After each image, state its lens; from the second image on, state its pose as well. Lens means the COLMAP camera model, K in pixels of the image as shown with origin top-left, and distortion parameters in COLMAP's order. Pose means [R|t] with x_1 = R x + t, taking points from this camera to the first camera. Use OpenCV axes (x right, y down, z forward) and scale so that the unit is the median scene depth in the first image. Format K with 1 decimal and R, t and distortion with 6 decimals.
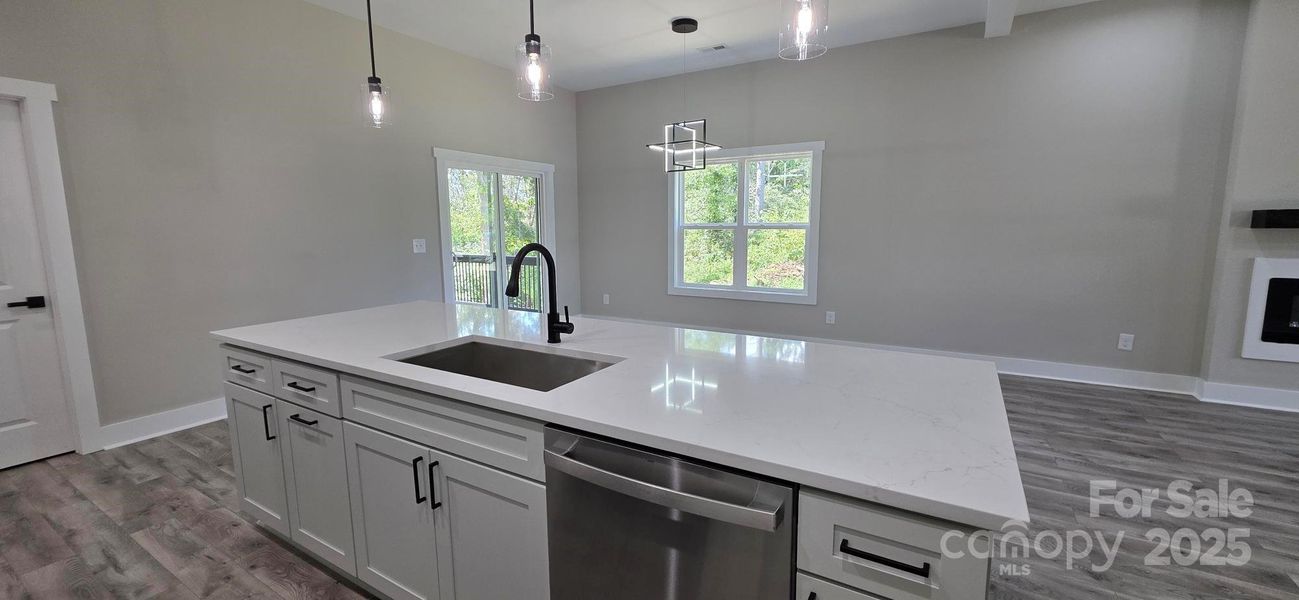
lens RADIAL K [[520.2, 0, 650.0], [0, 520.2, 289.5], [0, 0, 1]] dist [0.003071, -0.000608]
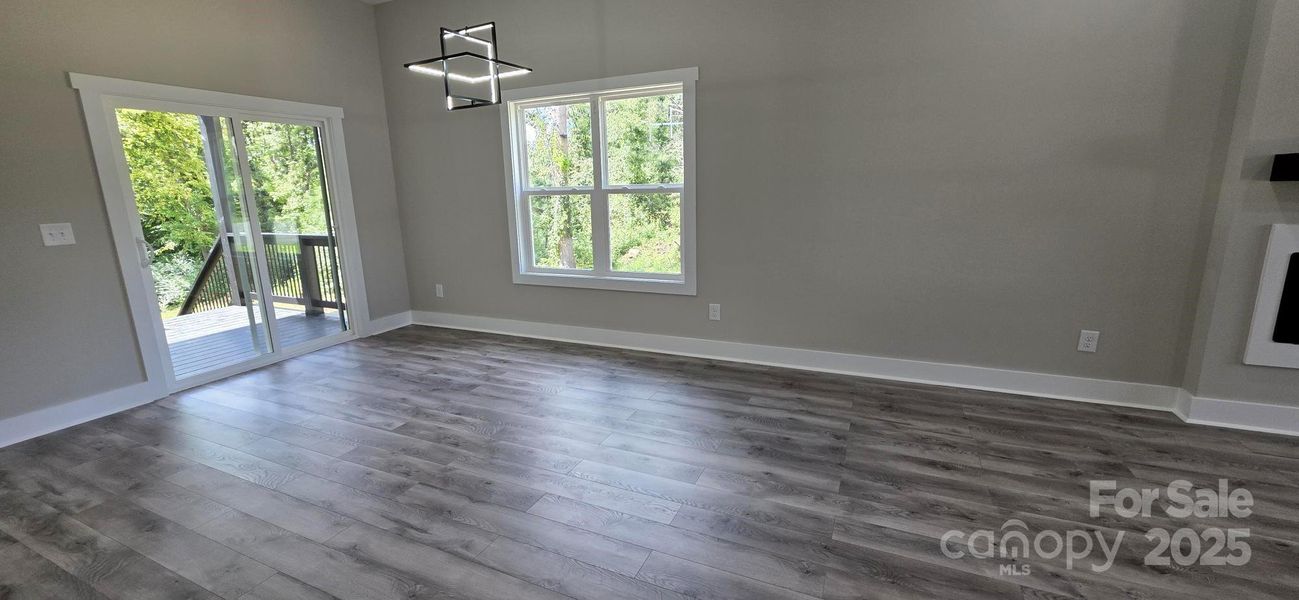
lens RADIAL K [[520.2, 0, 650.5], [0, 520.2, 291.7], [0, 0, 1]] dist [0.003071, -0.000608]
pose [[0.993014, -0.042531, 0.110062, 0.203713], [0.033955, 0.996324, 0.078648, -0.043251], [-0.113003, -0.074361, 0.990808, 0.318791]]
